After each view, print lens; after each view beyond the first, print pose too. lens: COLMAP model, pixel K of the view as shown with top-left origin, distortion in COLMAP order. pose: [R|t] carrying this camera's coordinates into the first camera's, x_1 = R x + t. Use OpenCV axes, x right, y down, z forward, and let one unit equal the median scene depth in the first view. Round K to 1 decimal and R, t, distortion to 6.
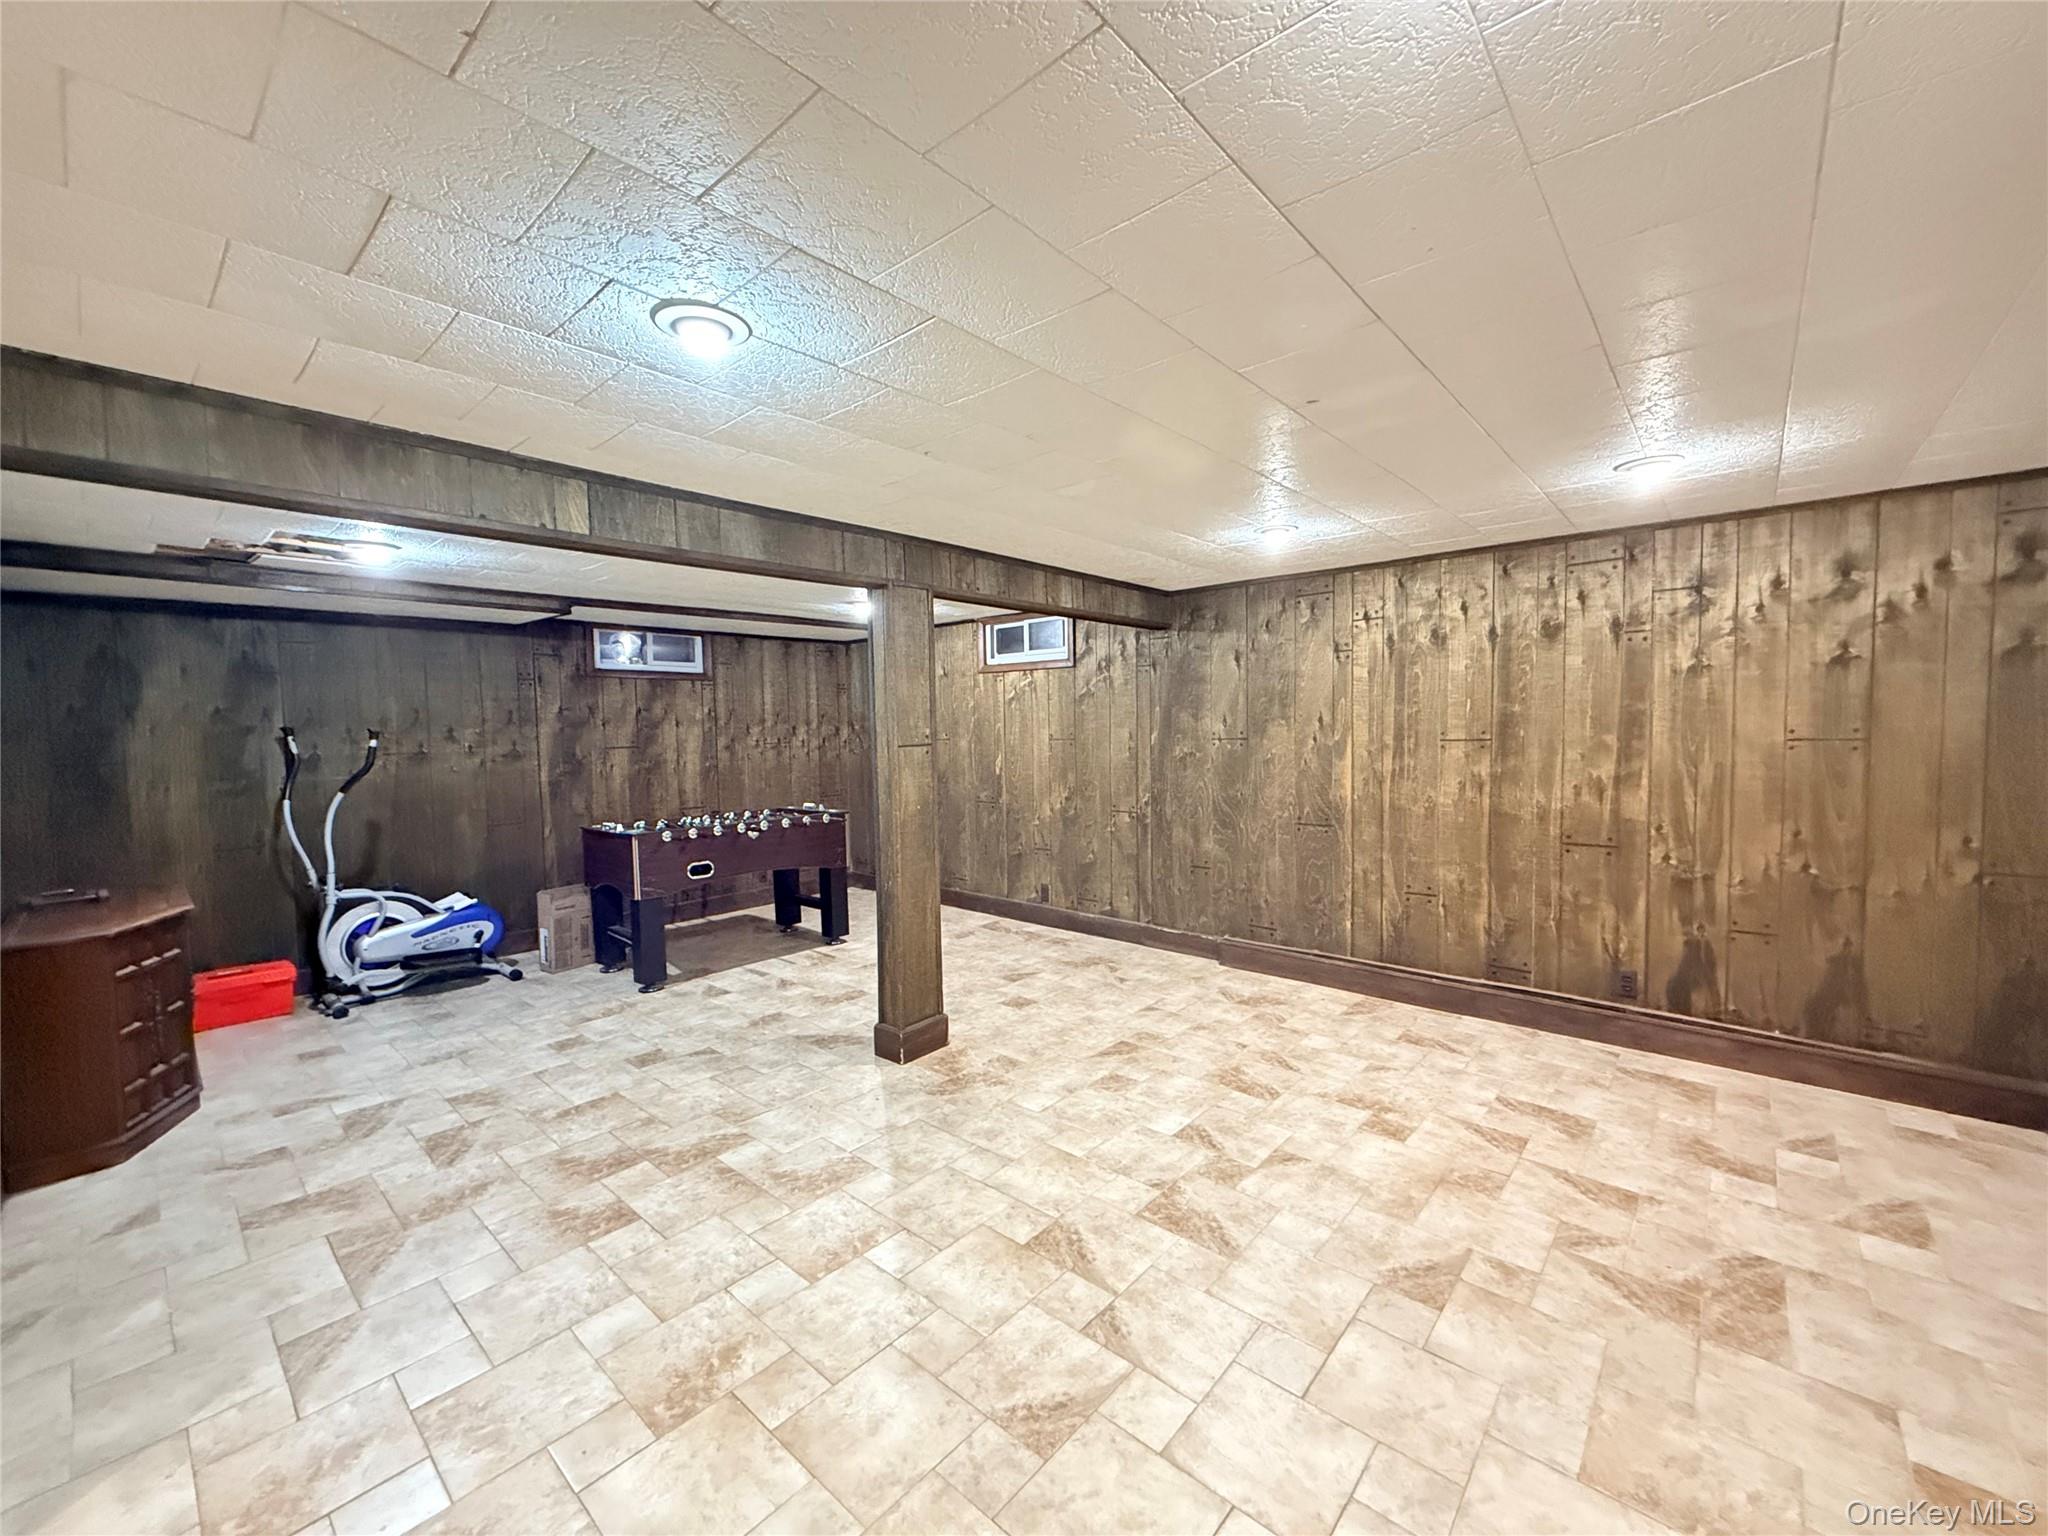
lens RADIAL K [[816.6, 0, 1018.1], [0, 816.6, 767.8], [0, 0, 1]] dist [-0.000207, 0.000487]
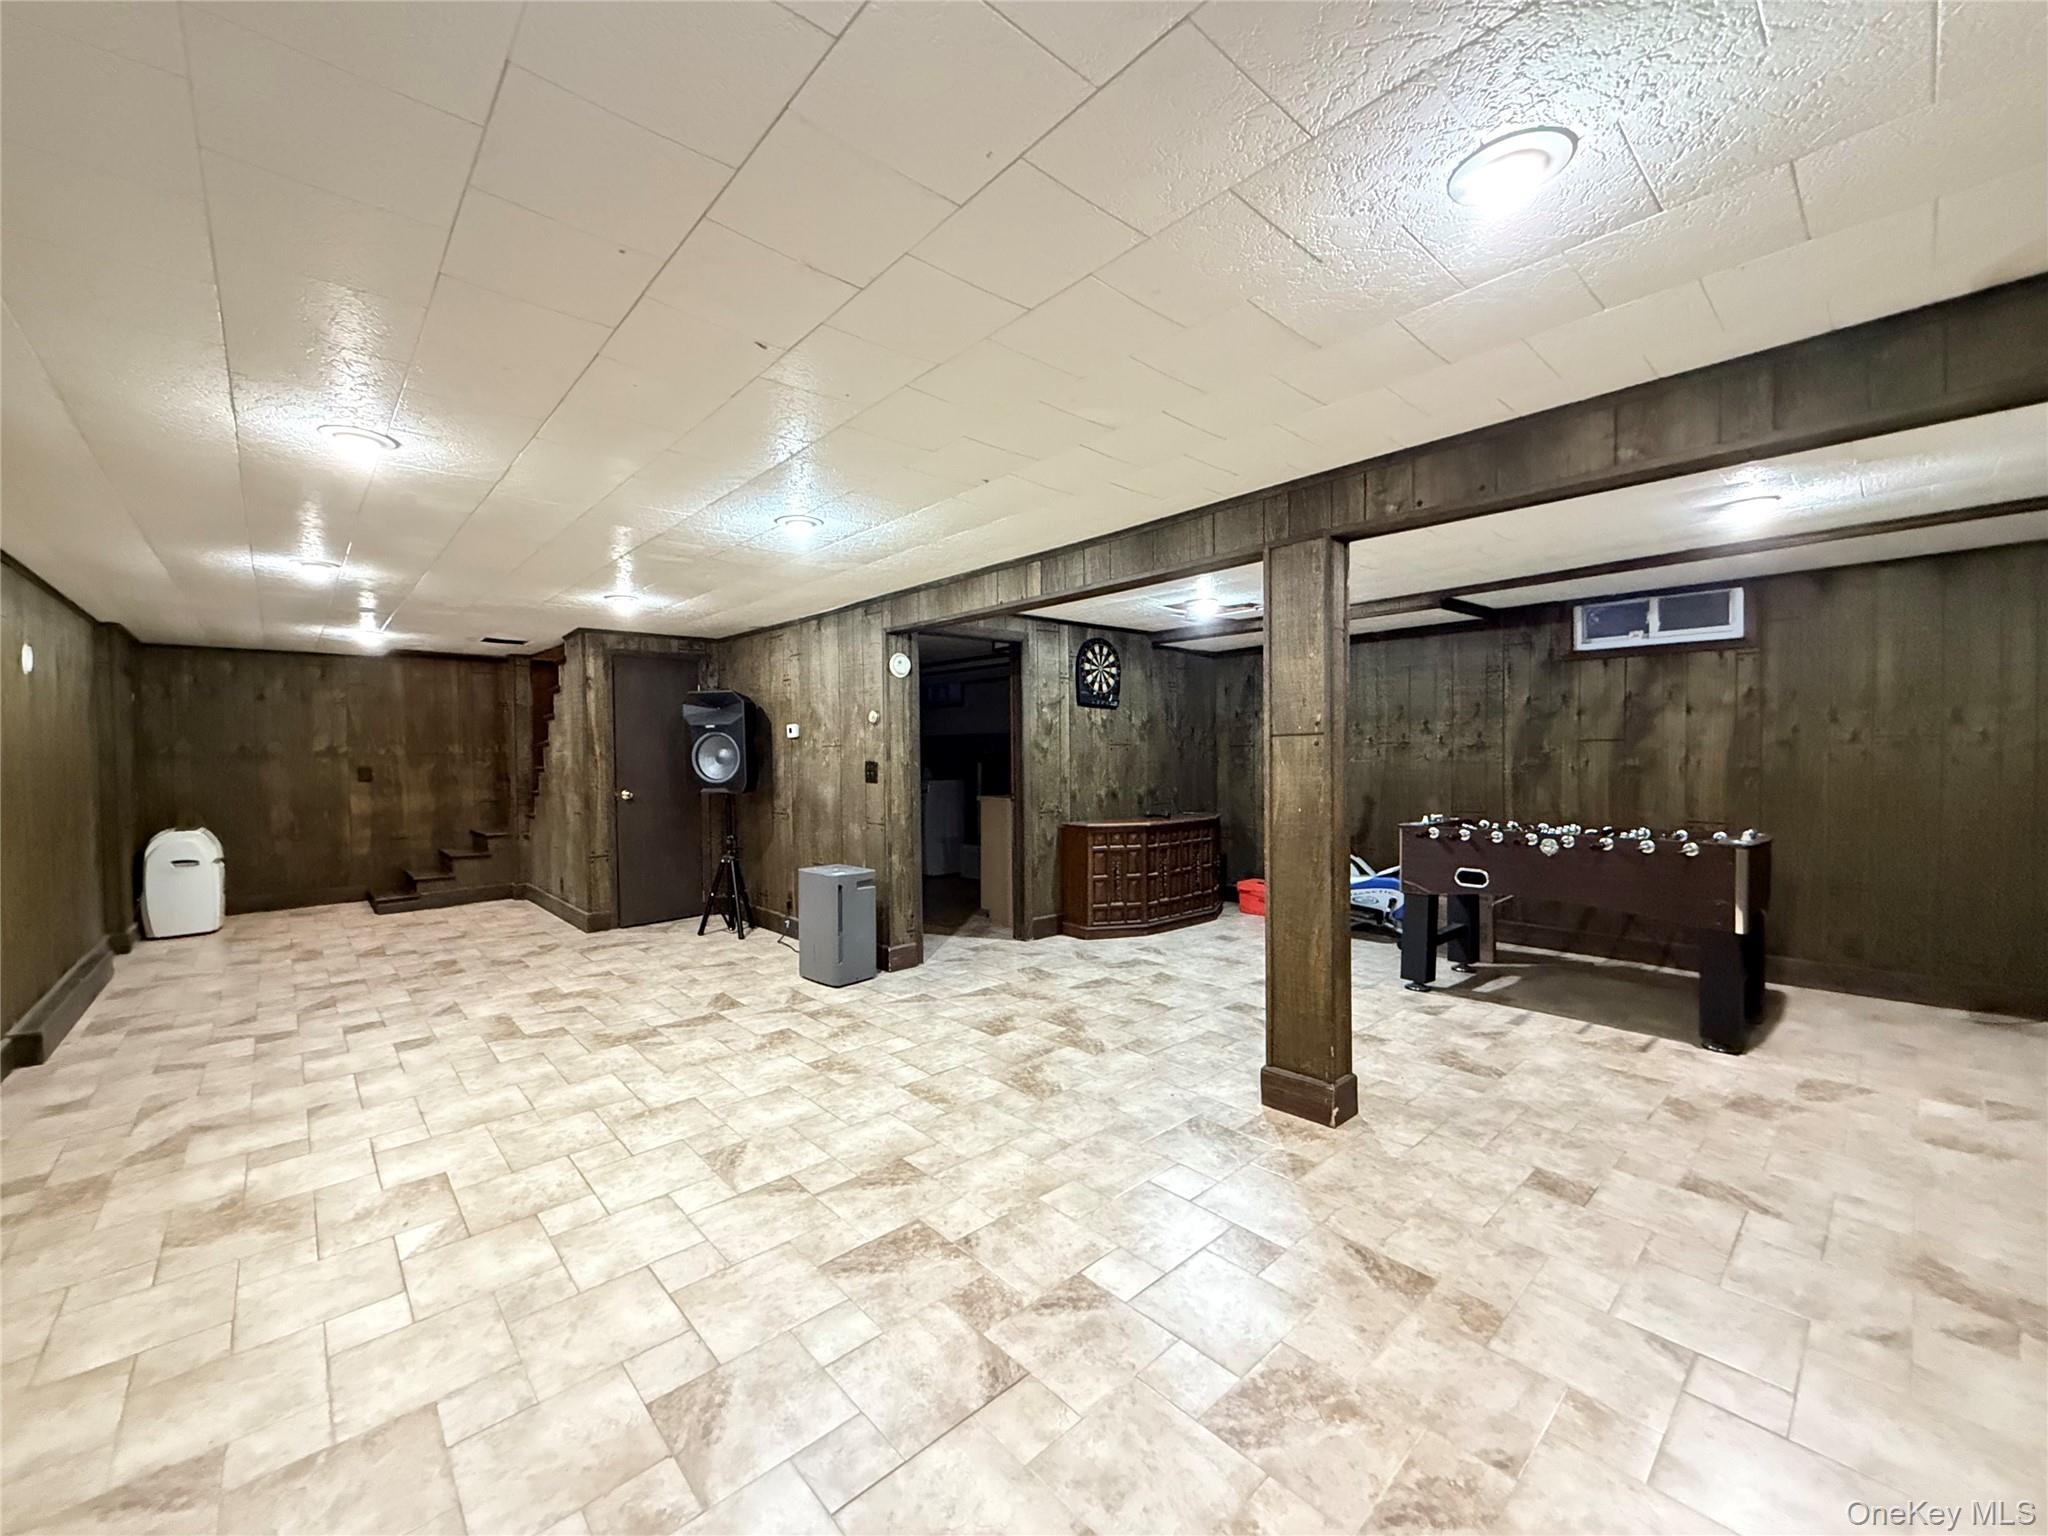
lens RADIAL K [[816.6, 0, 1017.5], [0, 816.6, 764.6], [0, 0, 1]] dist [-0.000207, 0.000487]
pose [[-0.110094, 0.036059, -0.993267, 0.684115], [-0.035808, 0.998549, 0.040220, -0.018710], [0.993276, 0.039995, -0.108643, 0.769470]]
